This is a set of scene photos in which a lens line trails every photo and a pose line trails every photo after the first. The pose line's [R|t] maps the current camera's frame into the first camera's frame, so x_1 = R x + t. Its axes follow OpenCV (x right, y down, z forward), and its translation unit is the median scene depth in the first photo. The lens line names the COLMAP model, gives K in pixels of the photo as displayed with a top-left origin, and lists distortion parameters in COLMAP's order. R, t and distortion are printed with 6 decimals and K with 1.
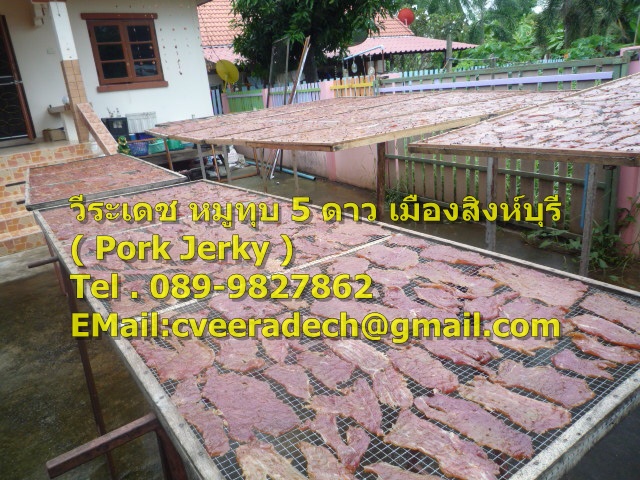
lens RADIAL K [[470.4, 0, 320.0], [0, 470.4, 240.0], [0, 0, 1]] dist [0.002495, 0.000136]
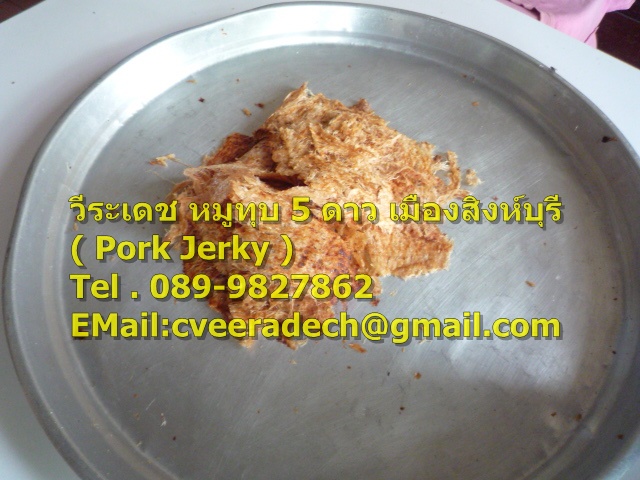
lens RADIAL K [[470.4, 0, 320.0], [0, 470.4, 240.0], [0, 0, 1]] dist [0.002495, 0.000136]
pose [[0.999995, -0.000765, -0.002907, 0.401246], [0.000763, 1.000000, -0.000526, 0.000568], [0.002908, 0.000524, 0.999996, 0.001459]]
